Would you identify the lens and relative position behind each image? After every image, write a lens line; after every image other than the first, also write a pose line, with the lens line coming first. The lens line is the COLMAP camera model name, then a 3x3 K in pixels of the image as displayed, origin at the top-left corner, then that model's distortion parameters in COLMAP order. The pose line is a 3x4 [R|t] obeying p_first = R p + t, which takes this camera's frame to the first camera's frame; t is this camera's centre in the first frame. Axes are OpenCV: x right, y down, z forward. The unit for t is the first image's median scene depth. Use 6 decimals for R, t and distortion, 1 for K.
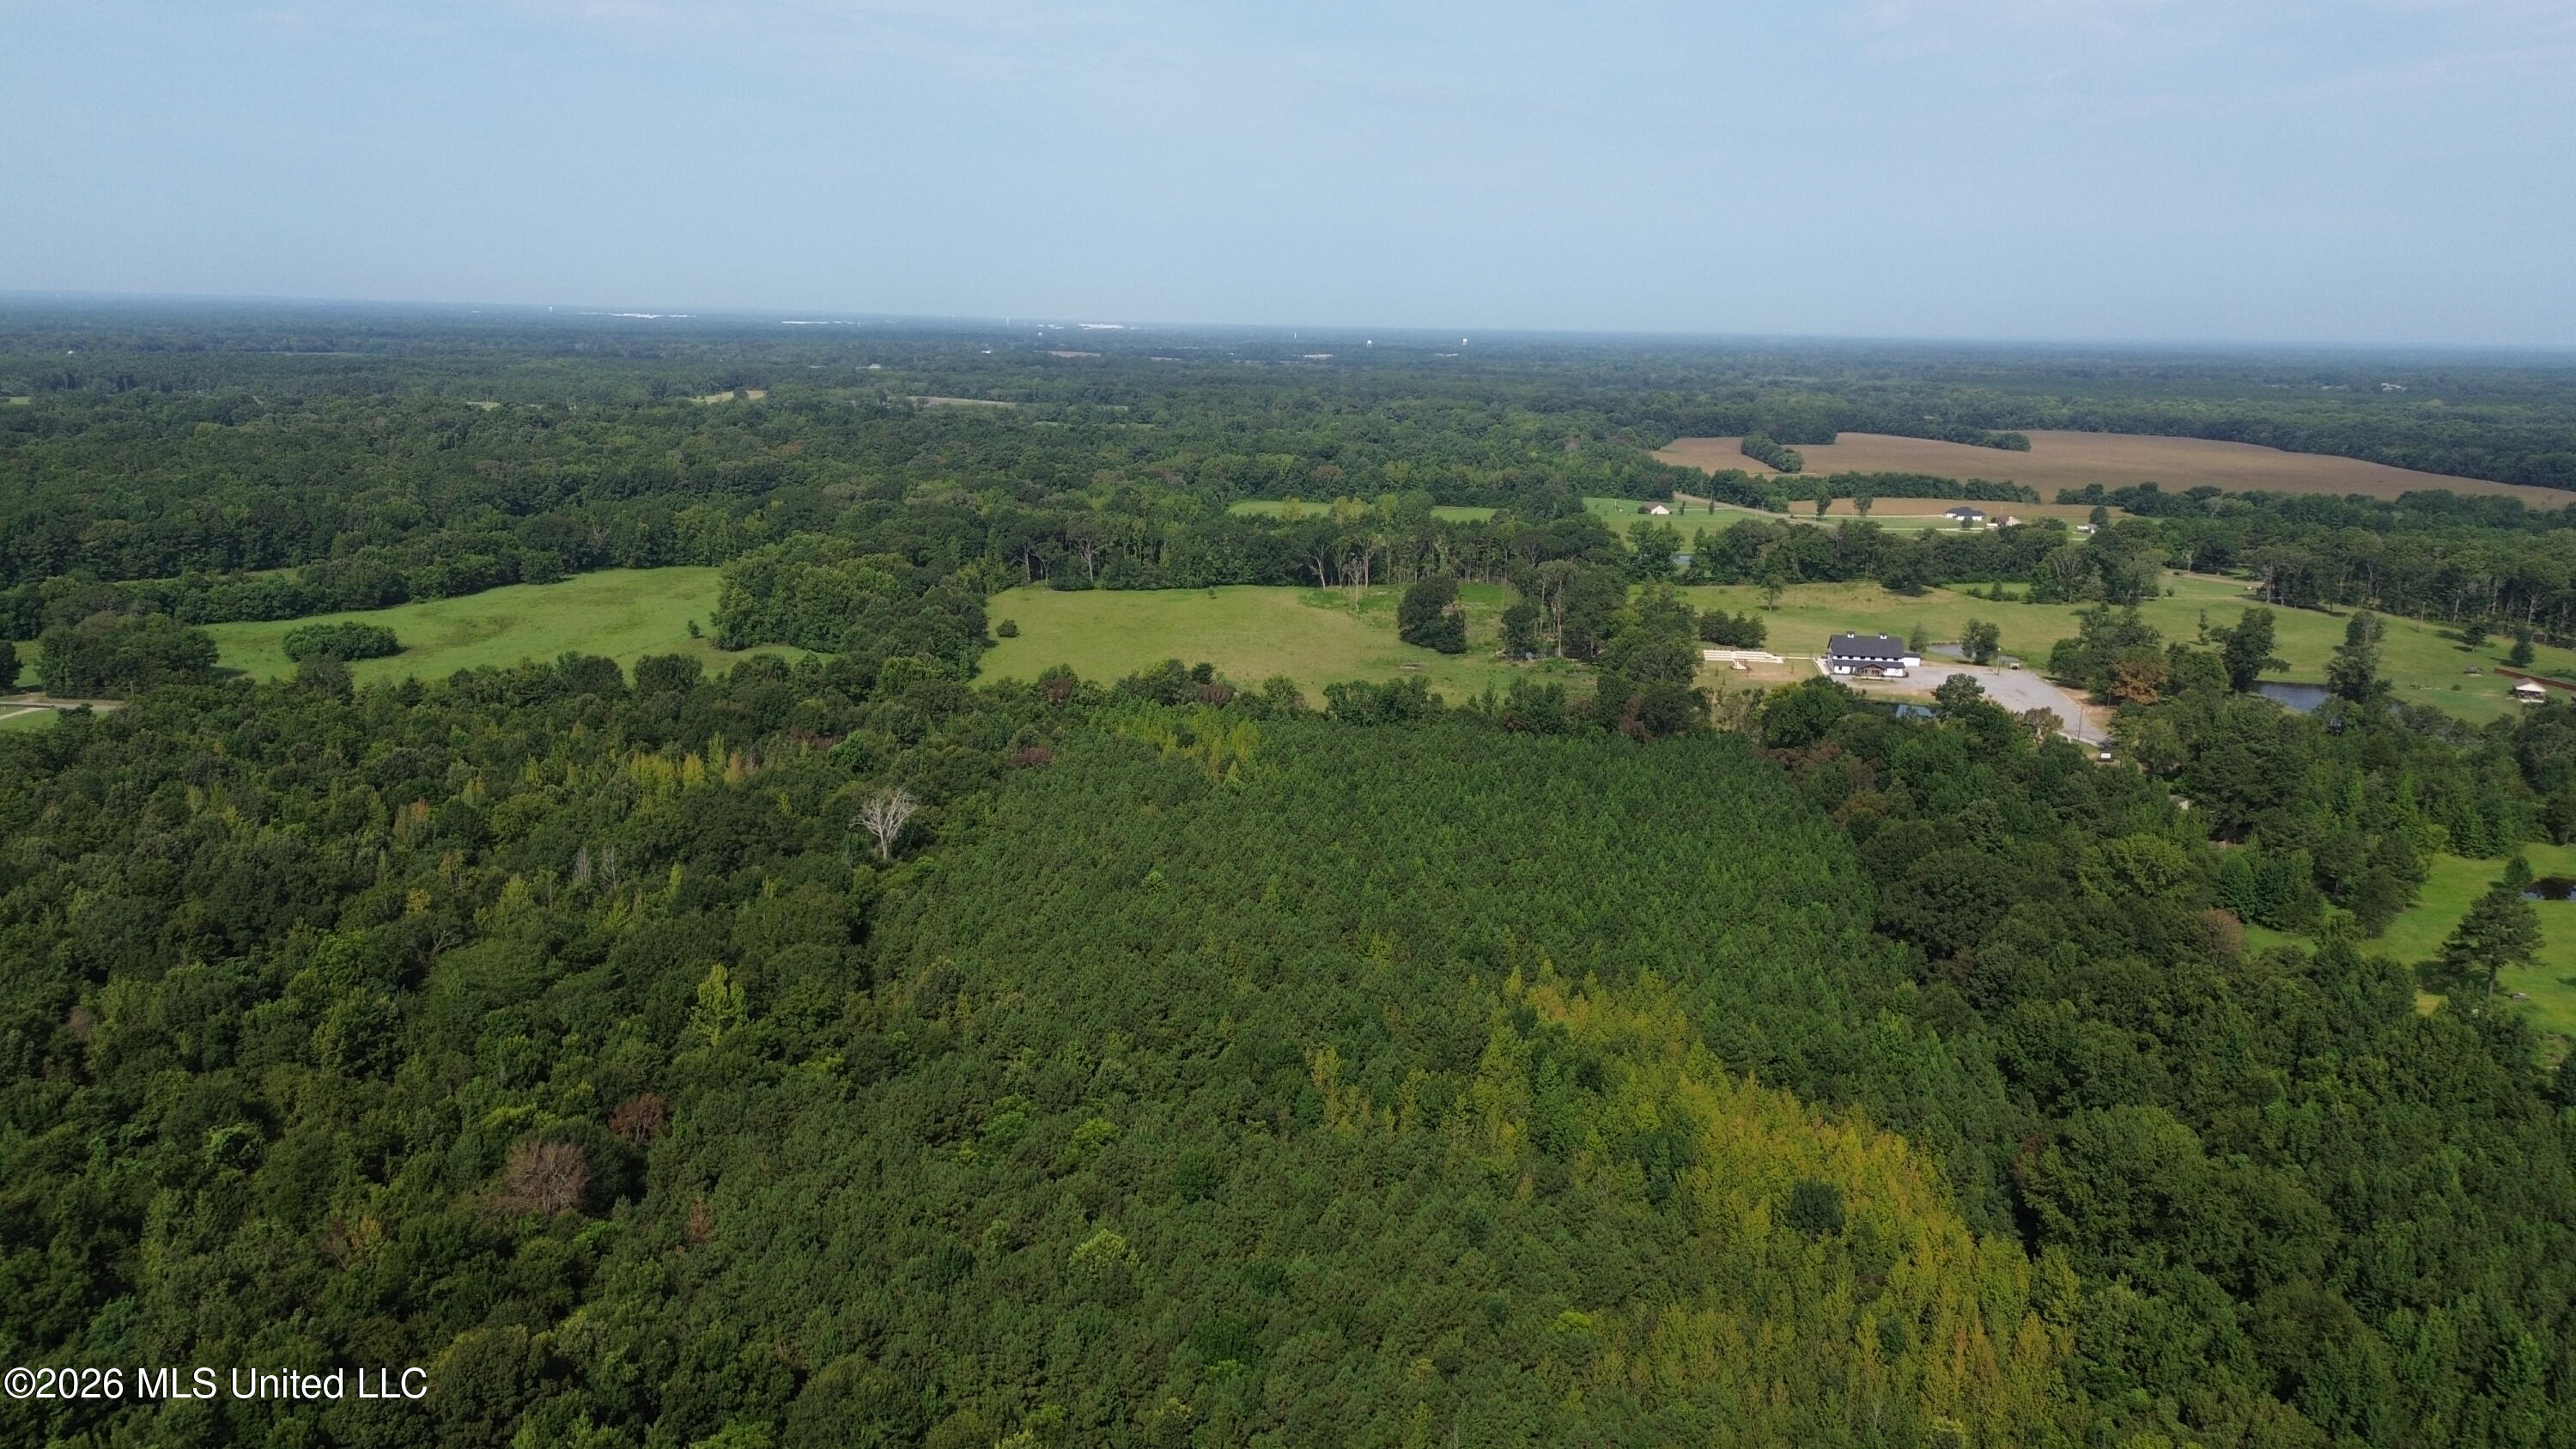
lens RADIAL K [[1823.4, 0, 1288.0], [0, 1823.4, 724.5], [0, 0, 1]] dist [0.077500, -0.075135]
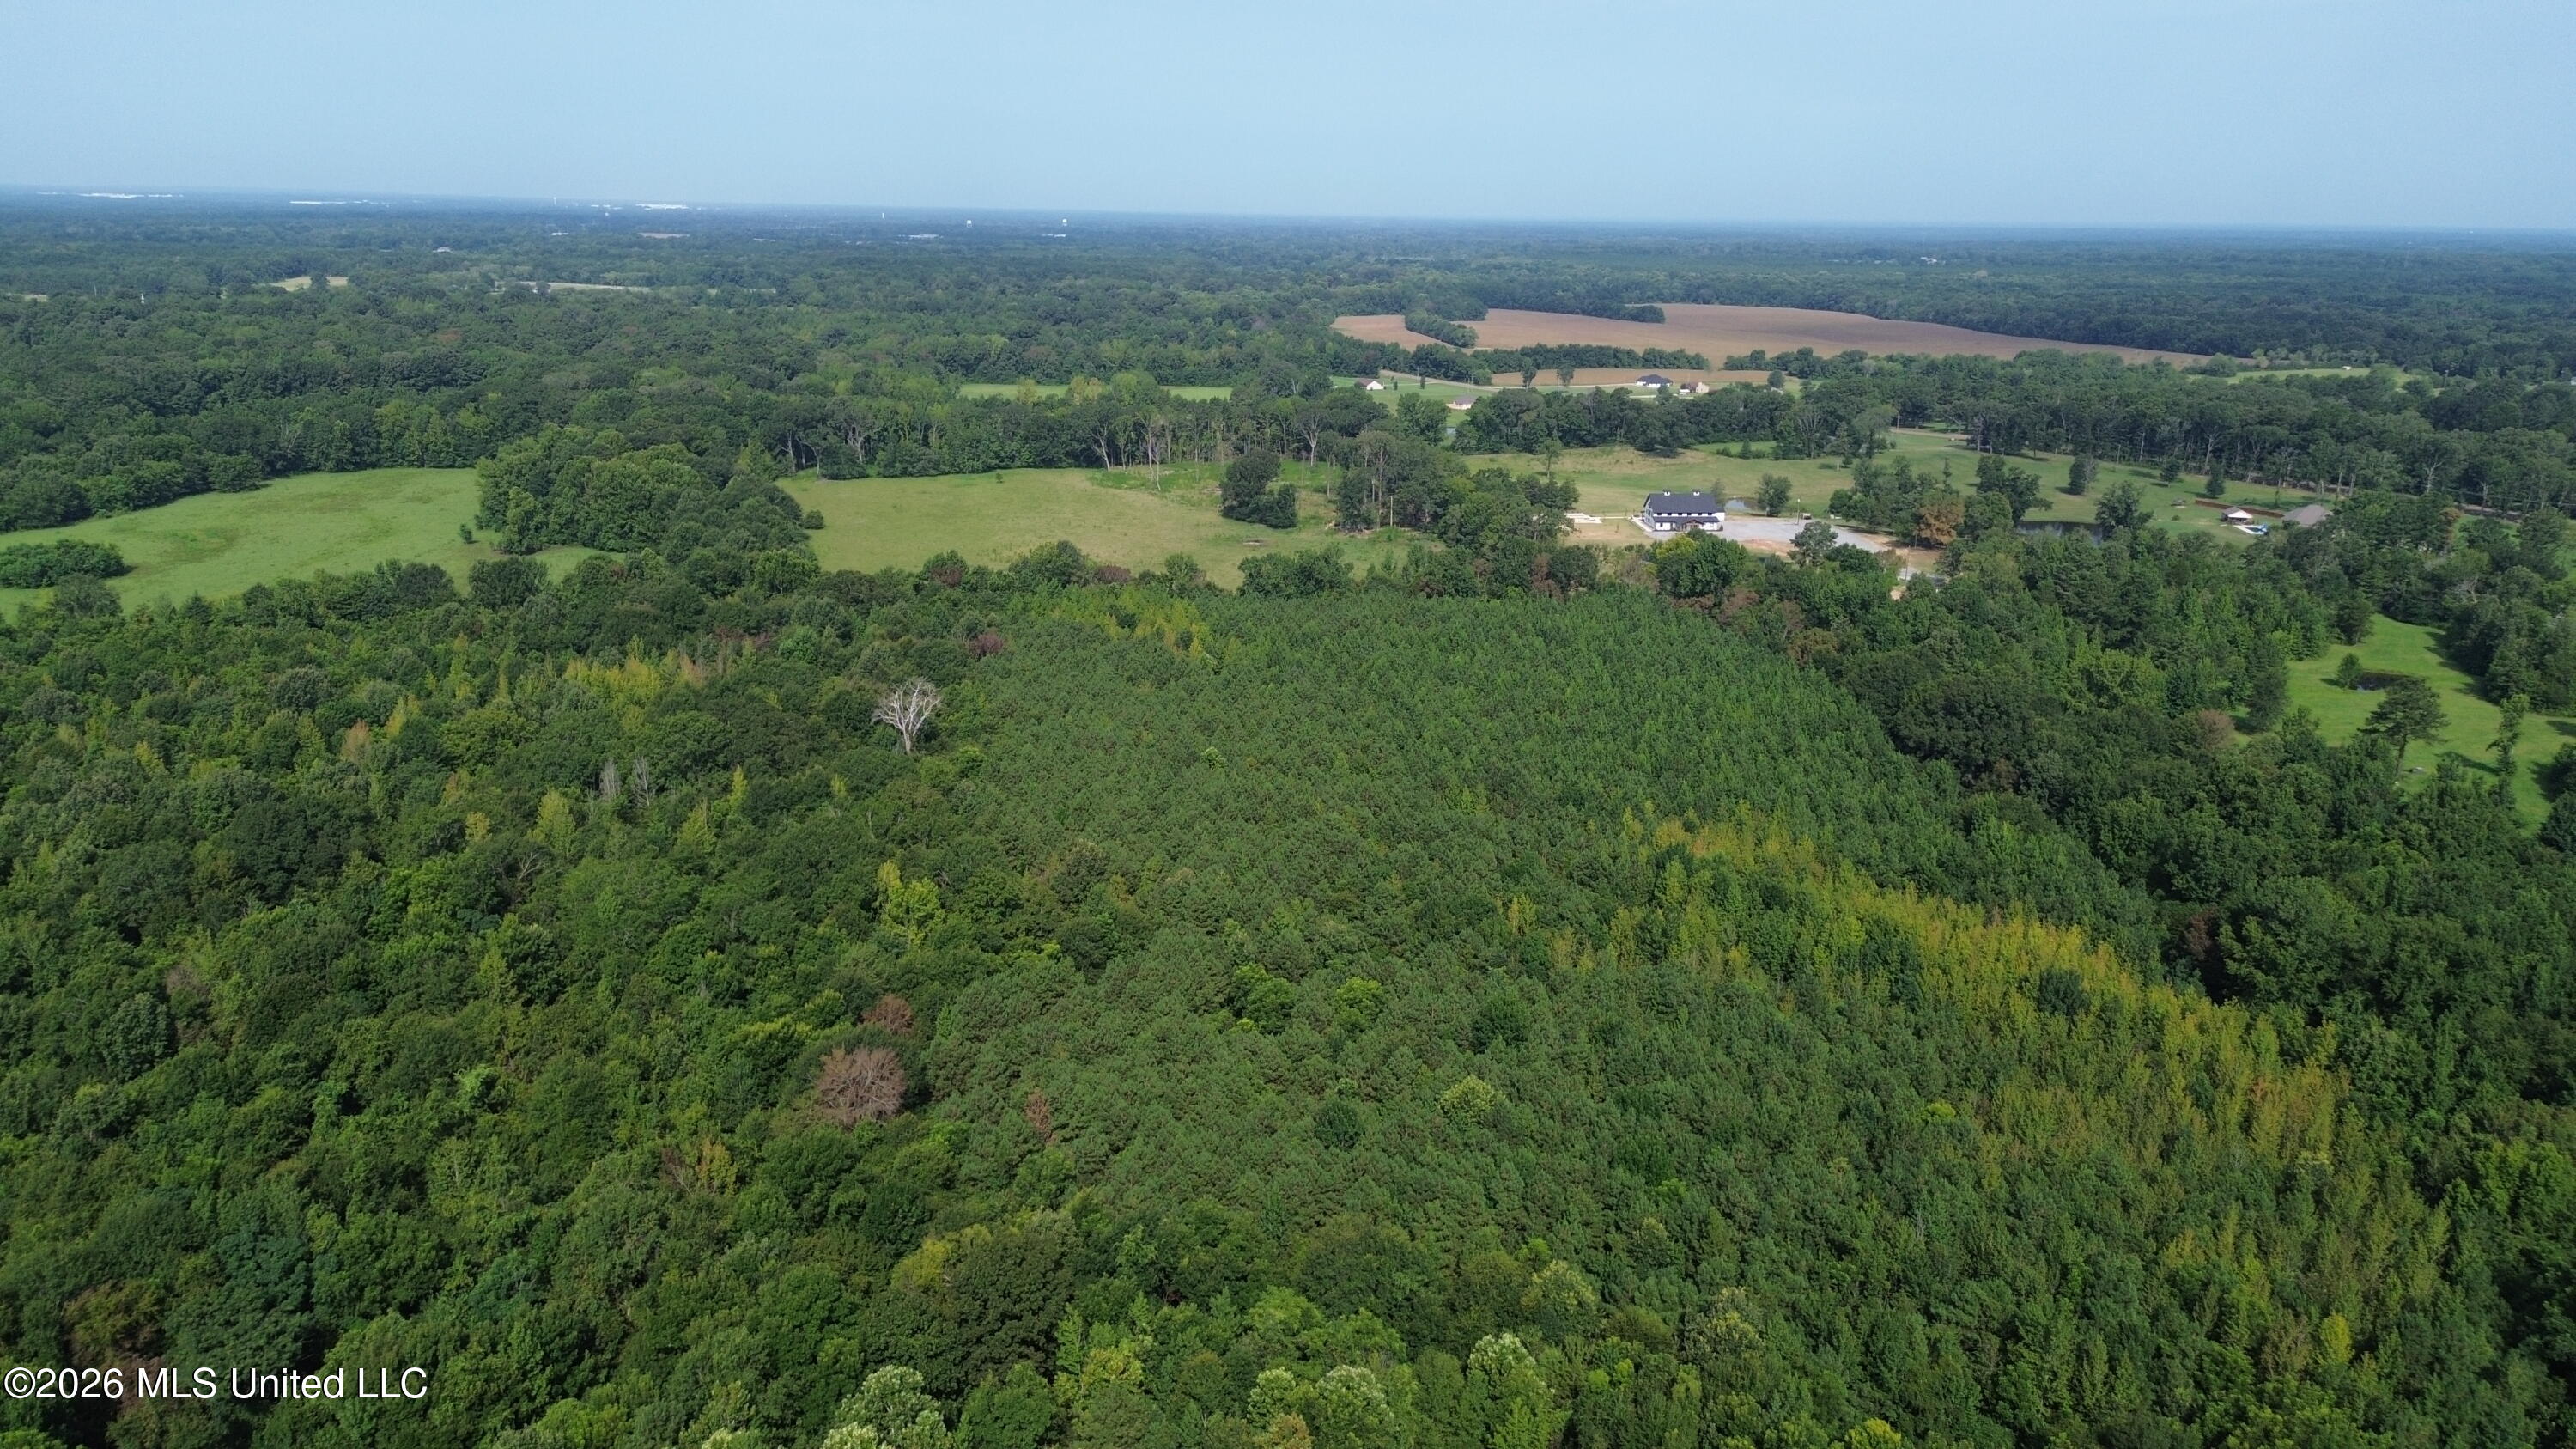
lens RADIAL K [[1823.4, 0, 1288.0], [0, 1823.4, 724.5], [0, 0, 1]] dist [0.077500, -0.075135]
pose [[0.975433, -0.064012, 0.210792, -0.107934], [0.051147, 0.996512, 0.065932, 0.002564], [-0.214277, -0.053531, 0.975305, 0.011788]]
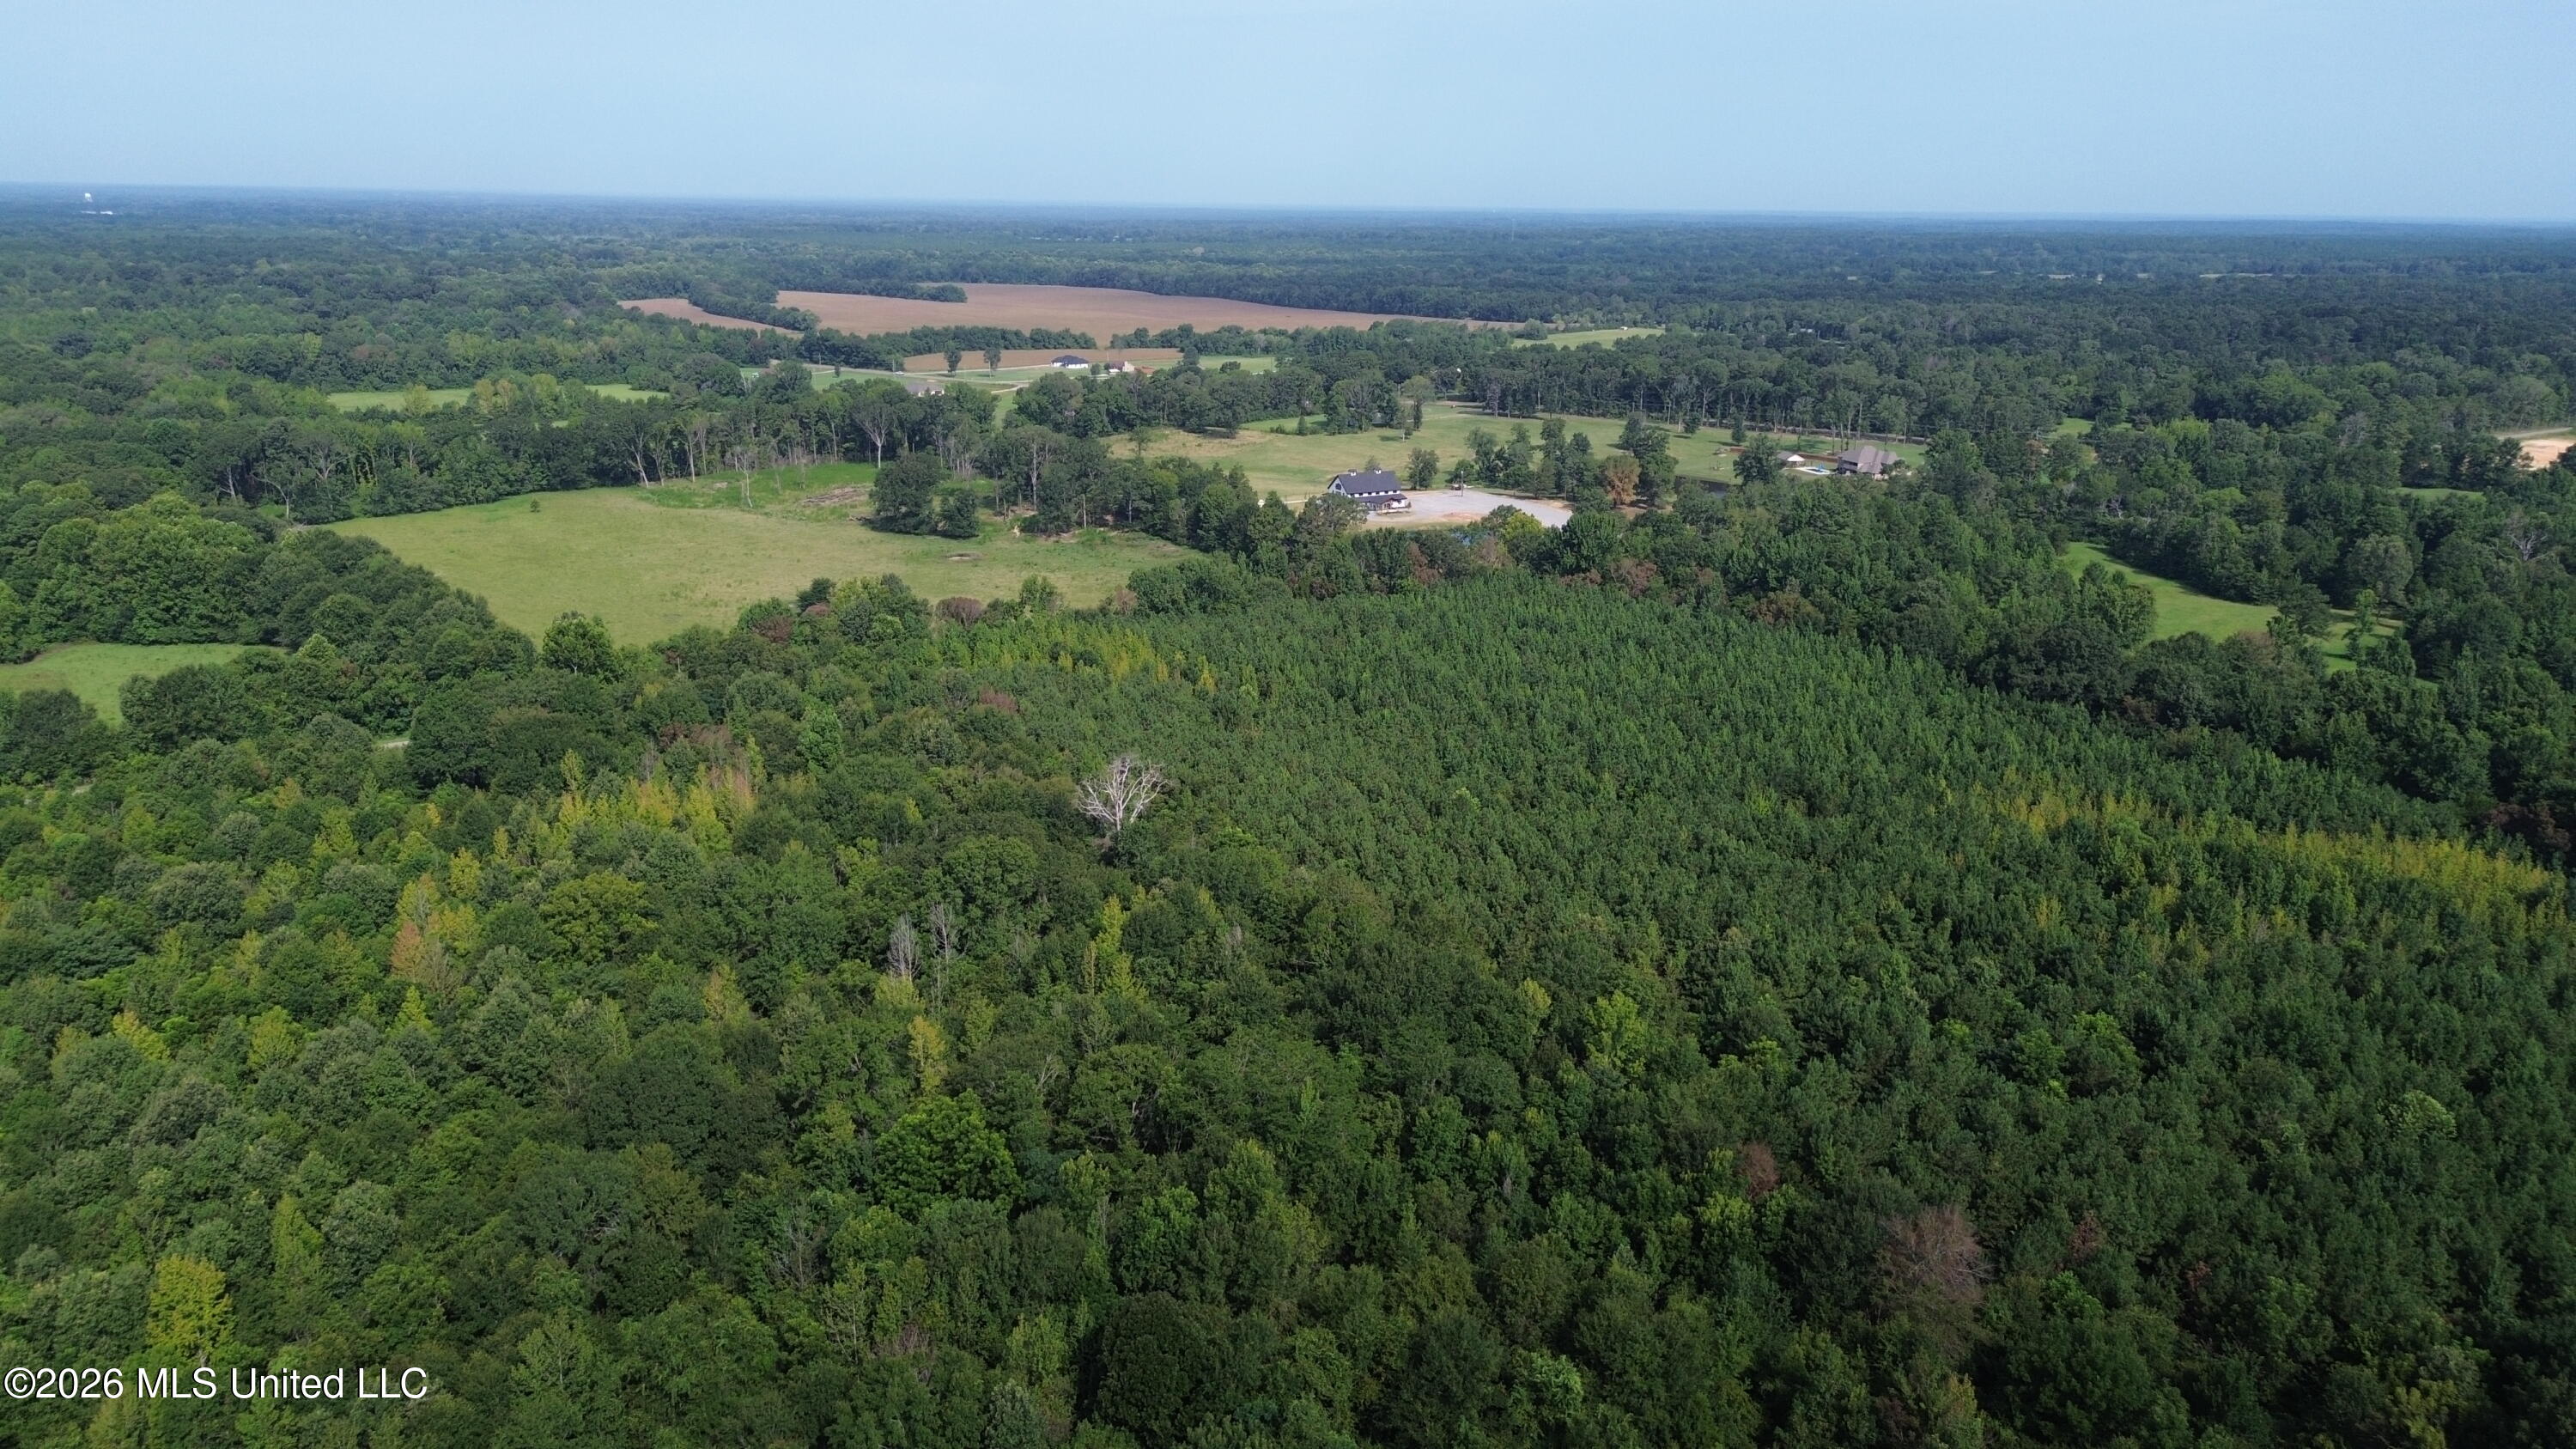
lens RADIAL K [[1823.0, 0, 1288.0], [0, 1823.0, 724.5], [0, 0, 1]] dist [0.086575, -0.073854]
pose [[0.775872, -0.182267, 0.603988, -0.299500], [0.137890, 0.983203, 0.119572, -0.029534], [-0.615637, -0.009489, 0.787973, 0.159908]]
